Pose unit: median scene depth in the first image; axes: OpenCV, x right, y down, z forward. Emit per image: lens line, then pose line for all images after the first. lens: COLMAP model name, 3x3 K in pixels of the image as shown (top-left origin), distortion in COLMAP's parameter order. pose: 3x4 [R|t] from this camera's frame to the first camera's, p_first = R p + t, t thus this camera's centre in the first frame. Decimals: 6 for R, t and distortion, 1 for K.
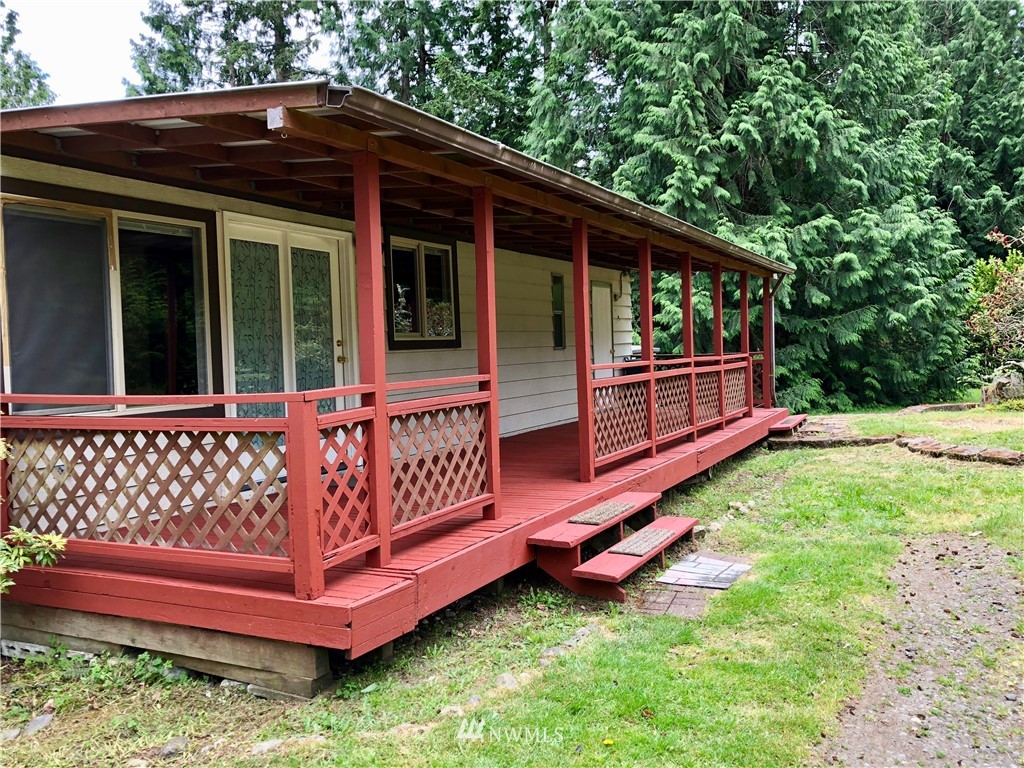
lens RADIAL K [[904.0, 0, 519.8], [0, 904.0, 378.9], [0, 0, 1]] dist [-0.020136, 0.020089]
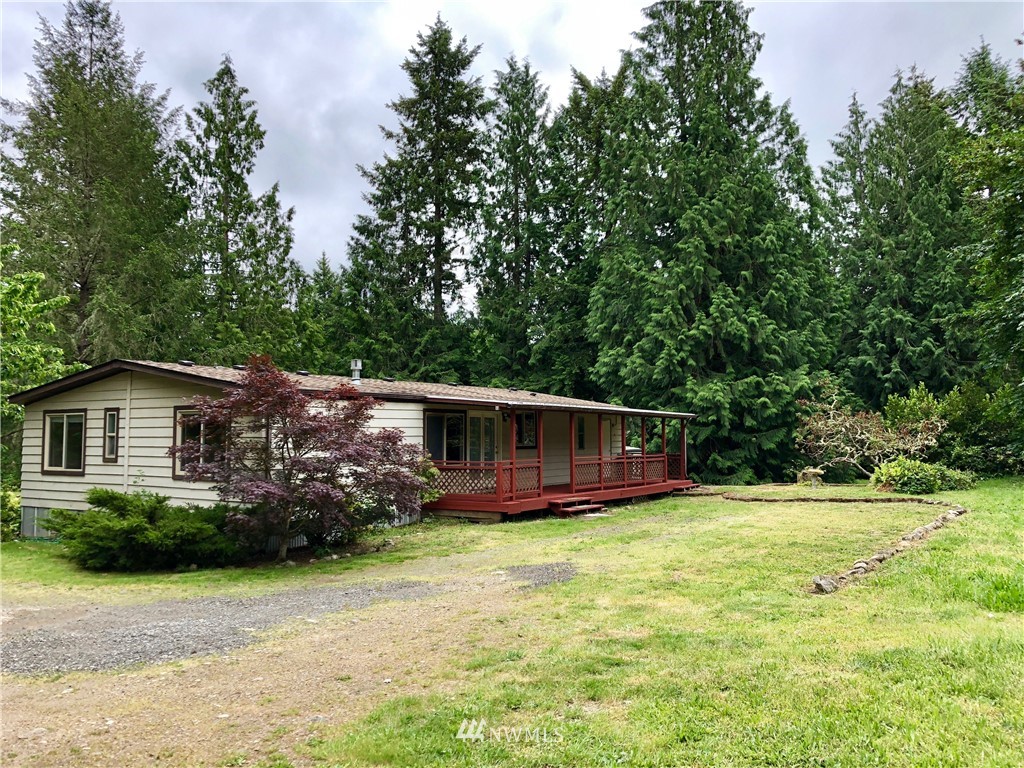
lens RADIAL K [[816.1, 0, 512.0], [0, 816.1, 377.8], [0, 0, 1]] dist [-0.012536, -0.028966]
pose [[0.992621, 0.024515, -0.118751, 0.061040], [-0.036783, 0.994078, -0.102251, 0.002299], [0.115541, 0.105865, 0.987645, -0.609584]]
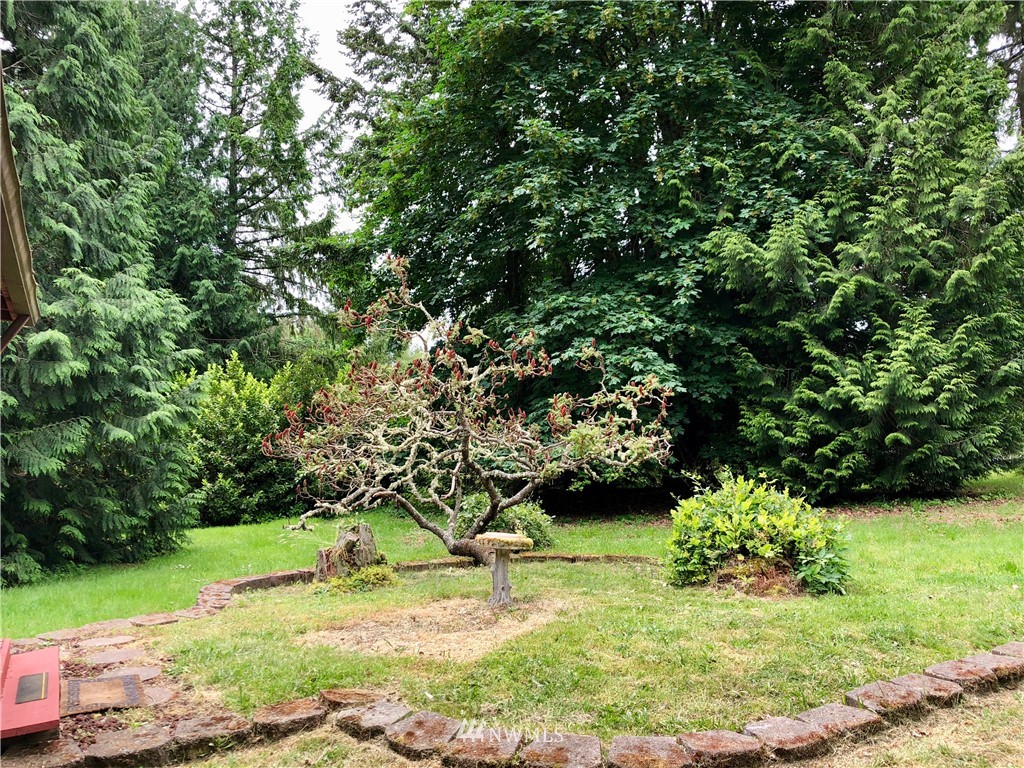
lens RADIAL K [[904.0, 0, 514.6], [0, 904.0, 383.0], [0, 0, 1]] dist [-0.020136, 0.020089]
pose [[0.613972, 0.081733, 0.785085, 0.066183], [0.023482, 0.992293, -0.121669, -0.018168], [-0.788978, 0.093137, 0.607321, 0.351449]]
